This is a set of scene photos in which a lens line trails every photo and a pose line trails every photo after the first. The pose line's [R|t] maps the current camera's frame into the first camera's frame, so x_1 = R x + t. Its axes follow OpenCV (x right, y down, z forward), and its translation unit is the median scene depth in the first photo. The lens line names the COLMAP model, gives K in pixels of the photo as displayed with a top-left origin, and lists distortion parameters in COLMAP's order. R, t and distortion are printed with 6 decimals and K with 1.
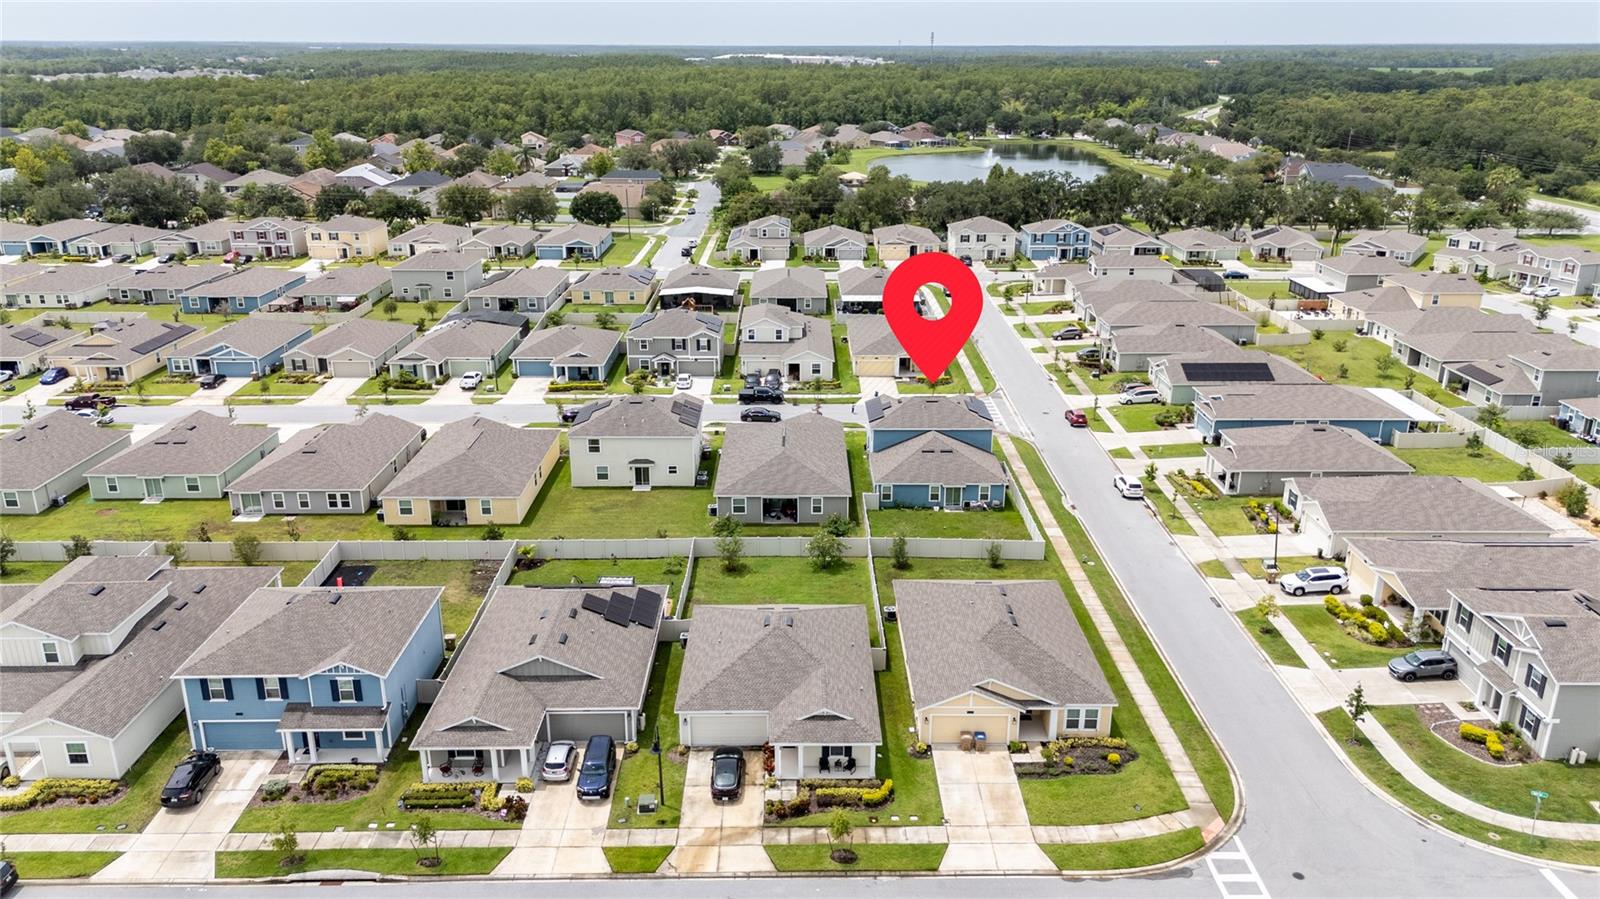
lens RADIAL K [[1173.3, 0, 806.7], [0, 1173.3, 445.7], [0, 0, 1]] dist [0.055082, -0.039404]
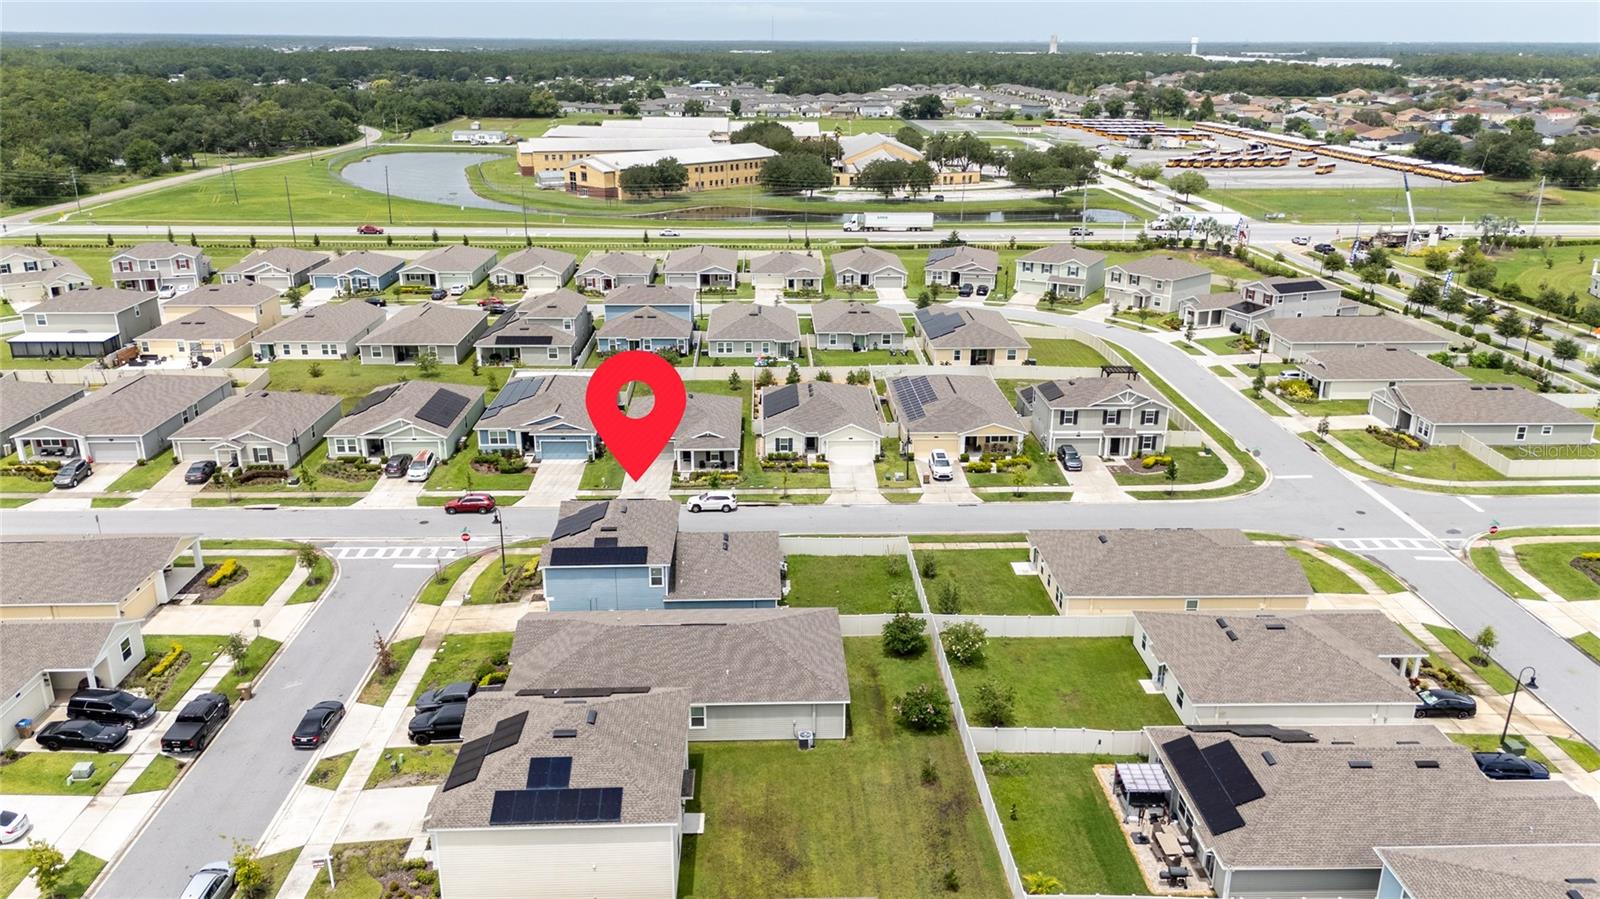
lens RADIAL K [[1173.3, 0, 809.1], [0, 1173.3, 440.6], [0, 0, 1]] dist [0.055082, -0.039404]
pose [[-0.033616, -0.320048, 0.946805, -0.470249], [0.314337, 0.895879, 0.313994, -0.218829], [-0.948716, 0.308171, 0.070487, 0.650143]]
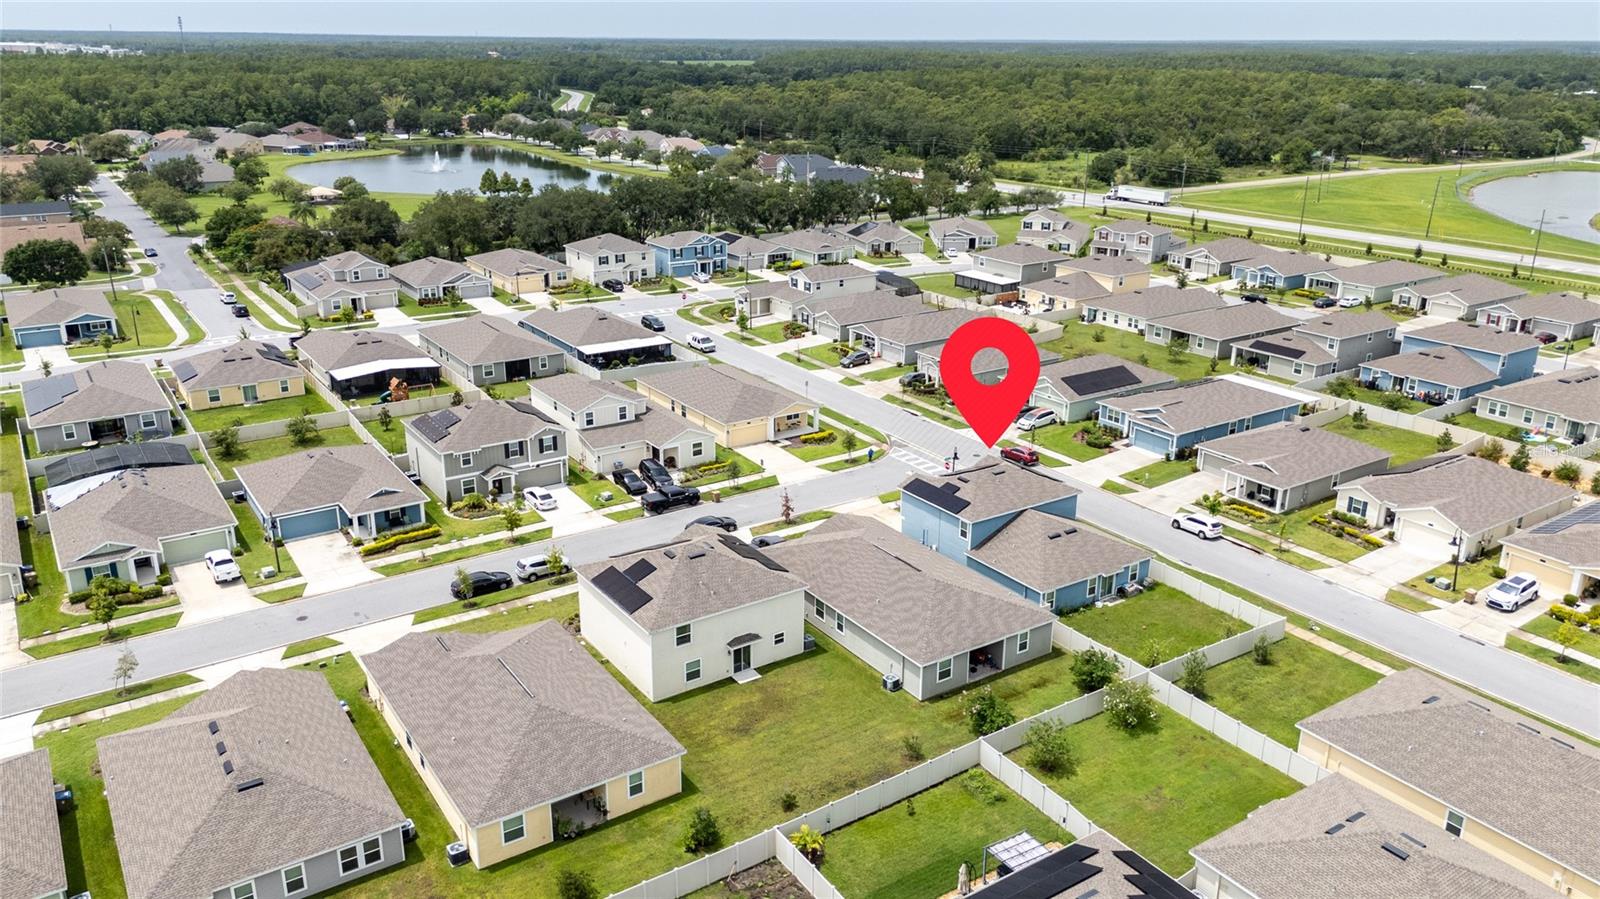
lens RADIAL K [[1173.3, 0, 799.3], [0, 1173.3, 454.0], [0, 0, 1]] dist [0.055082, -0.039404]
pose [[0.834716, -0.179274, 0.520683, -0.345923], [0.172319, 0.983074, 0.062229, -0.100089], [-0.523025, 0.037780, 0.851479, 0.293477]]
